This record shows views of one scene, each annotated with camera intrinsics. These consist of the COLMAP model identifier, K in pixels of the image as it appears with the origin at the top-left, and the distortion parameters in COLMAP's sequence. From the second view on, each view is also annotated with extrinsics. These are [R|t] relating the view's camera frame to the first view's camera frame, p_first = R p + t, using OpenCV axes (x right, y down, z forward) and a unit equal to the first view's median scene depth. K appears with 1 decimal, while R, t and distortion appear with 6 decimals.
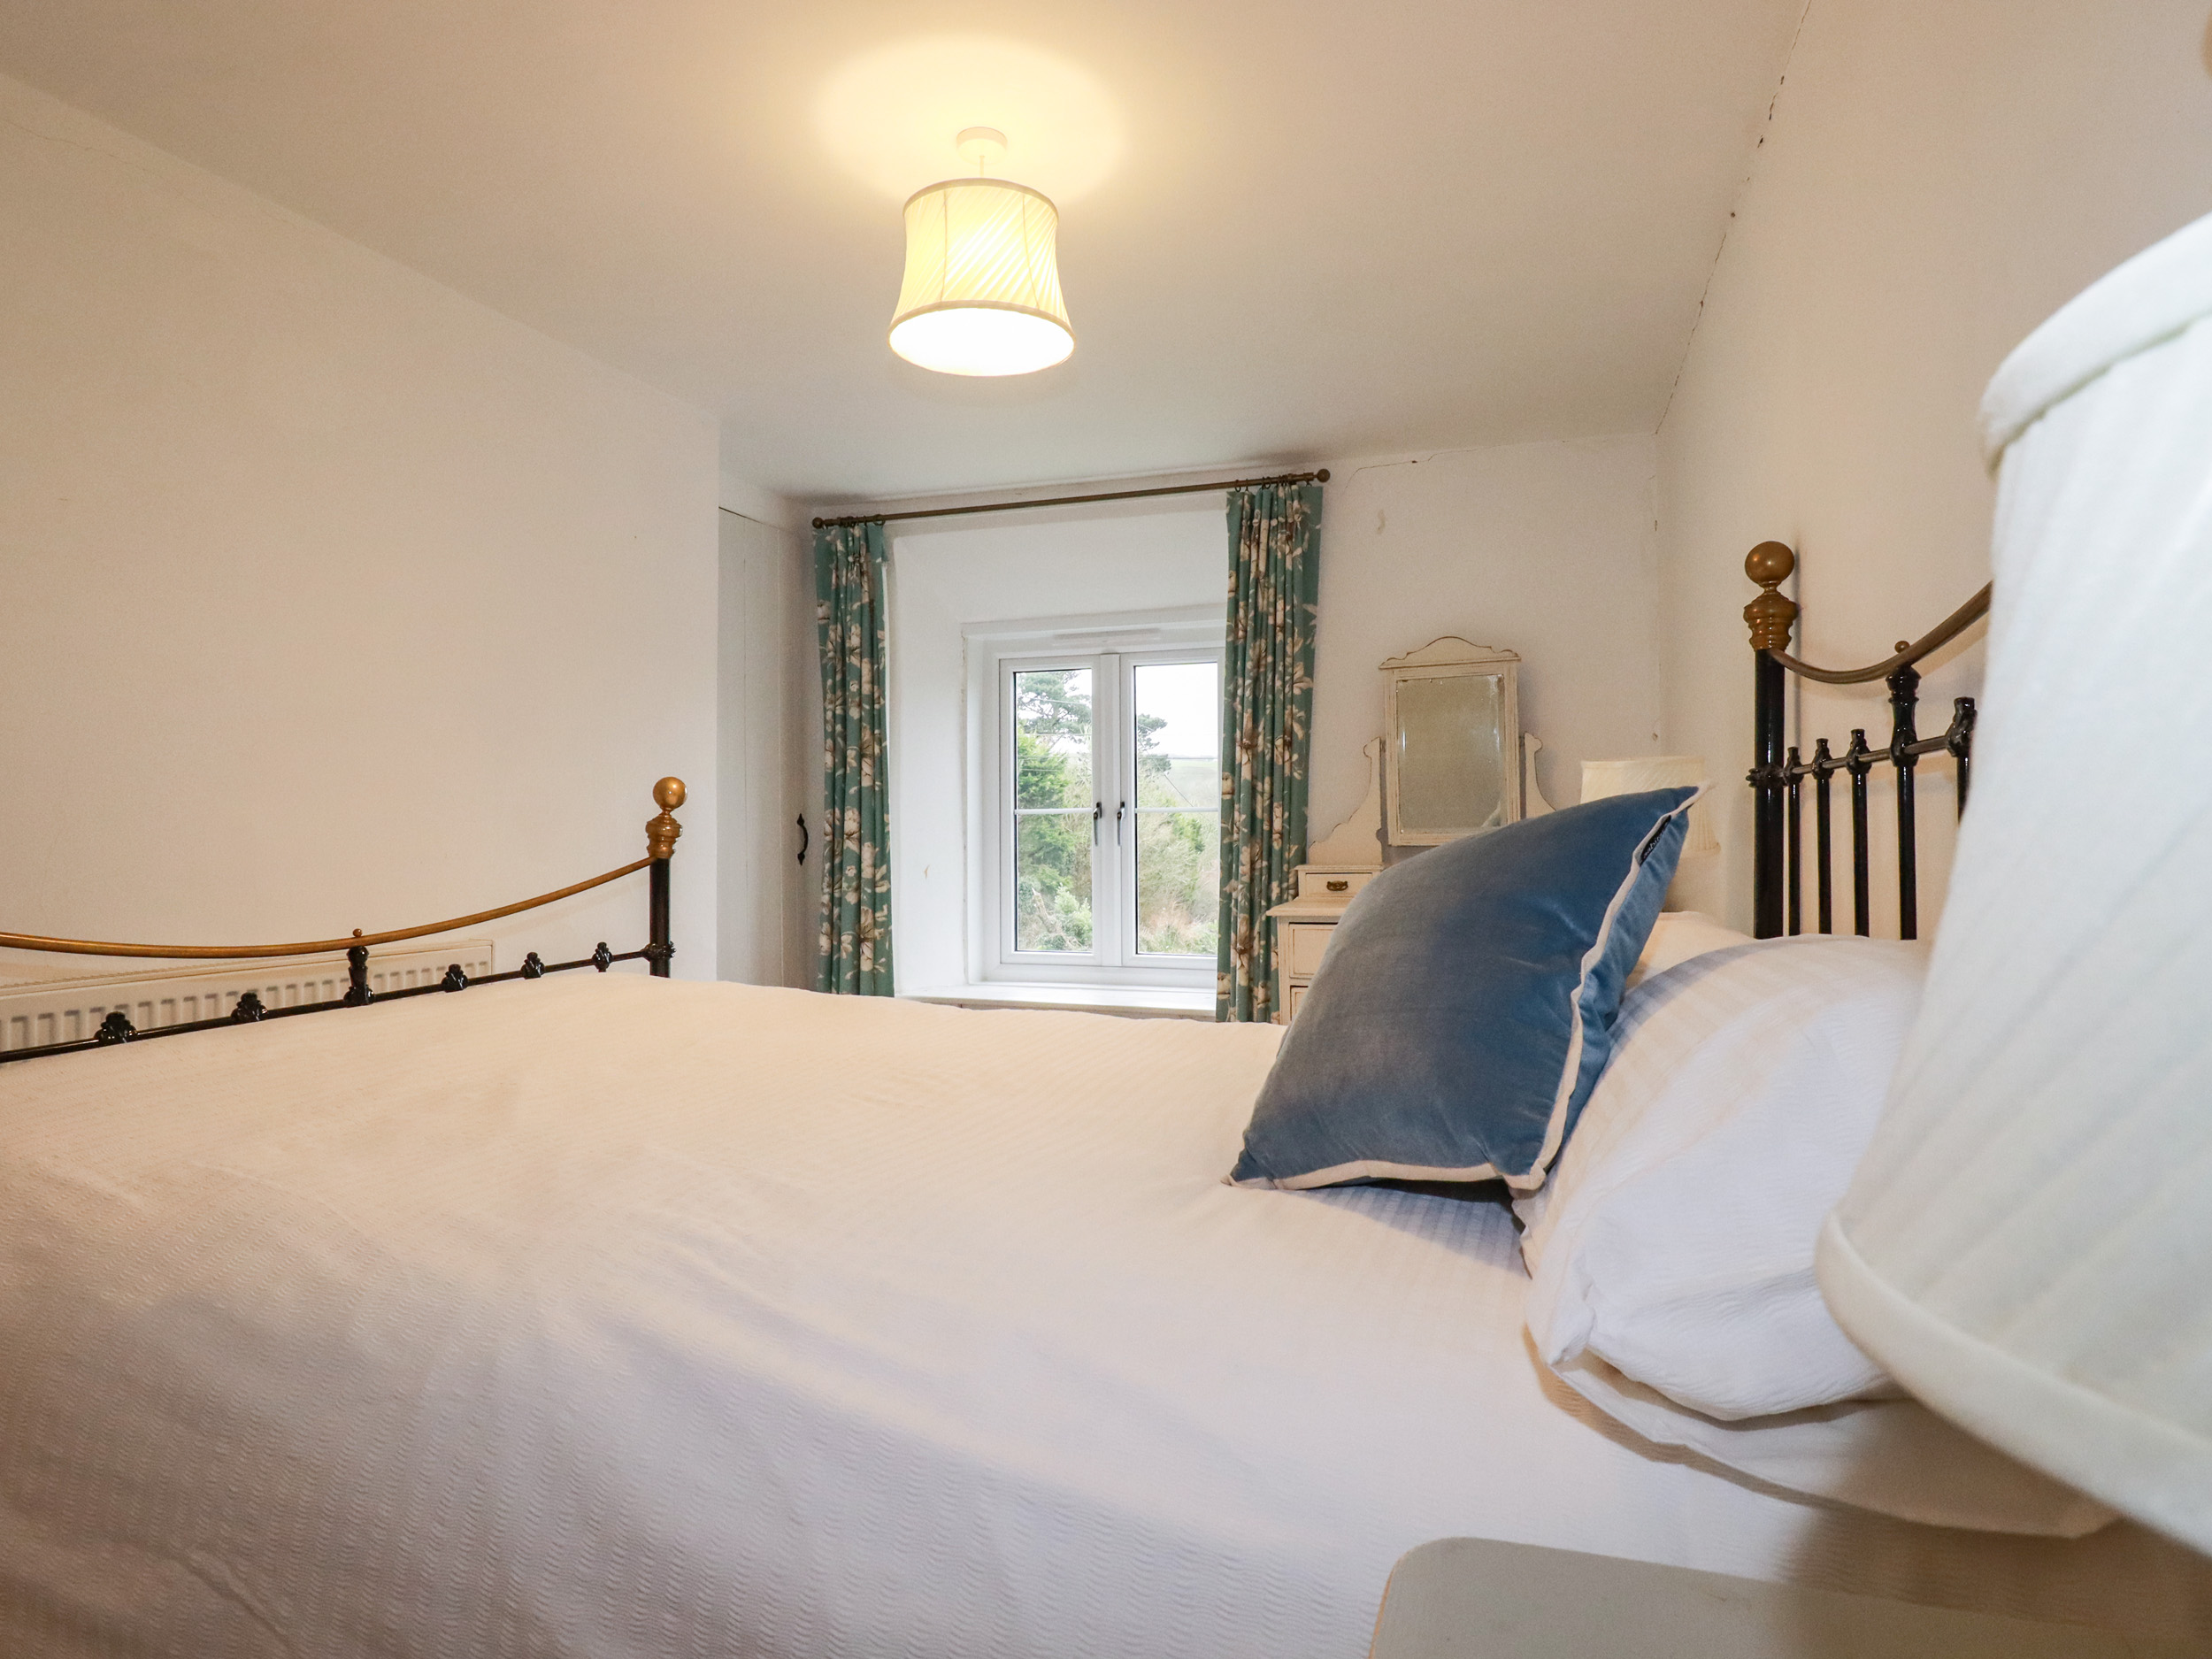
lens RADIAL K [[1142.0, 0, 1100.9], [0, 1142.0, 820.9], [0, 0, 1]] dist [-0.001318, -0.013305]
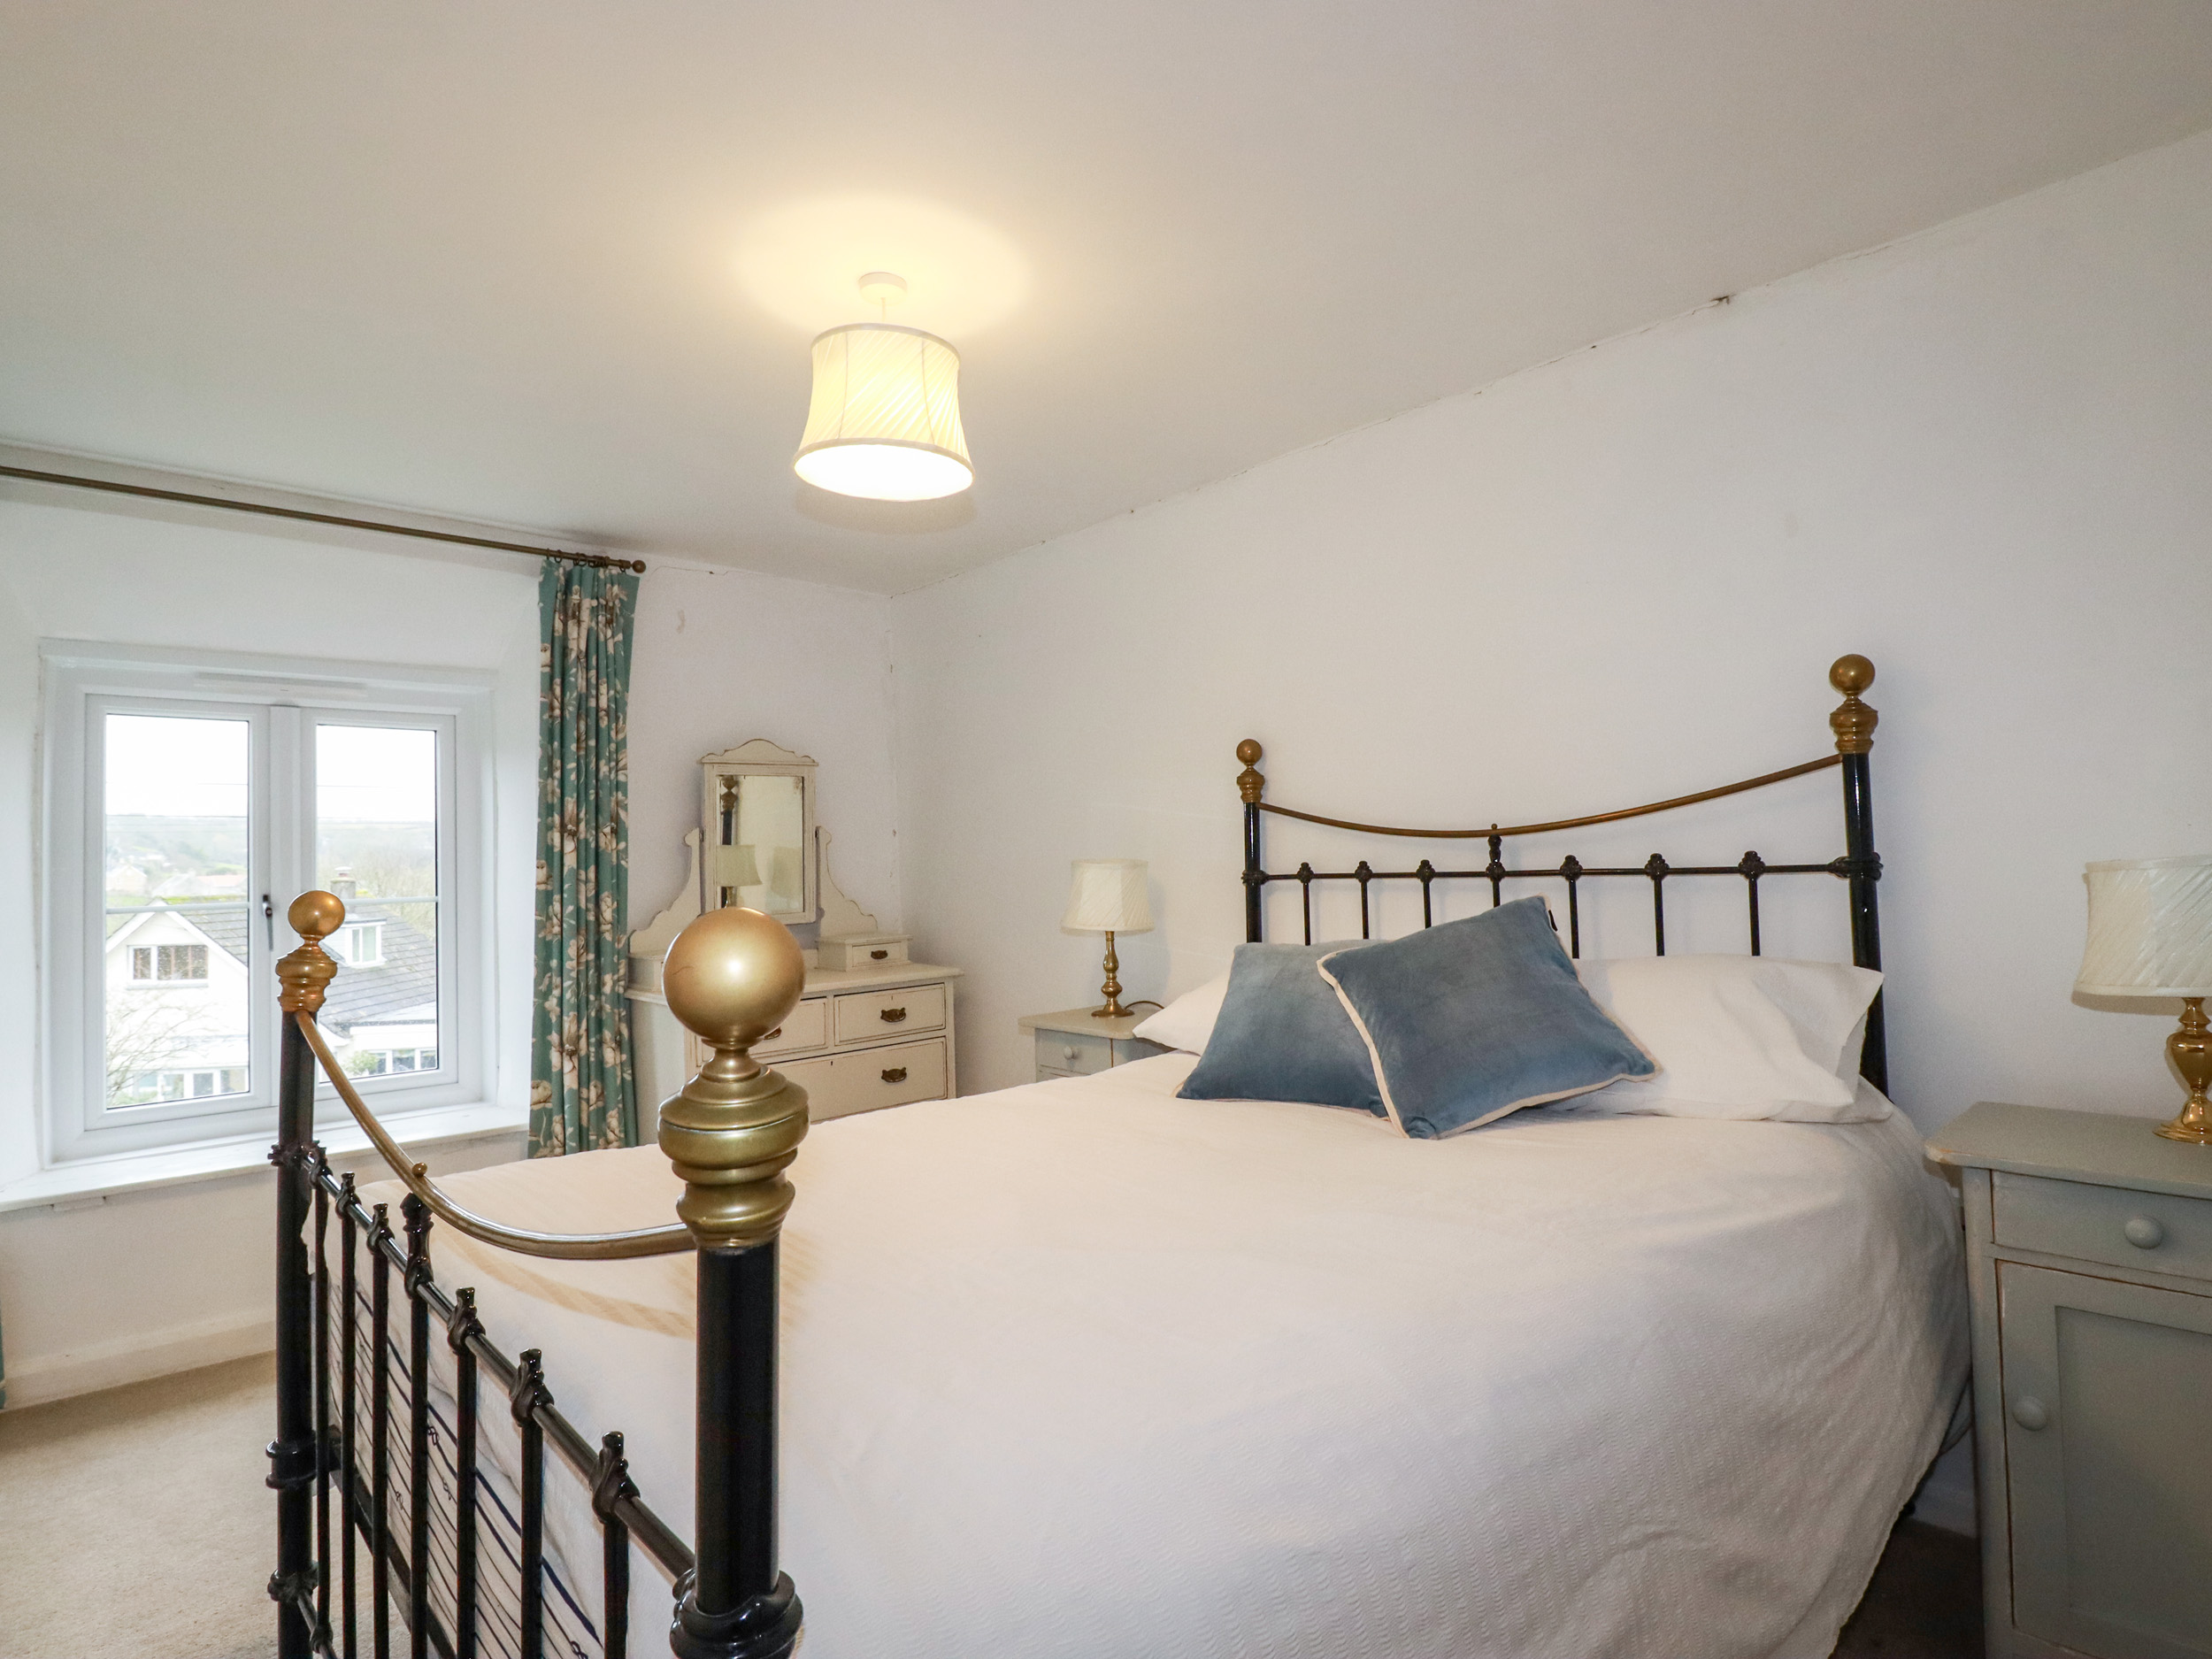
lens RADIAL K [[1142.0, 0, 1100.9], [0, 1142.0, 820.9], [0, 0, 1]] dist [-0.001318, -0.013305]
pose [[0.504170, 0.023072, 0.863296, -0.465666], [0.023282, 0.998917, -0.040294, -0.027087], [-0.863290, 0.040414, 0.503087, 0.147384]]
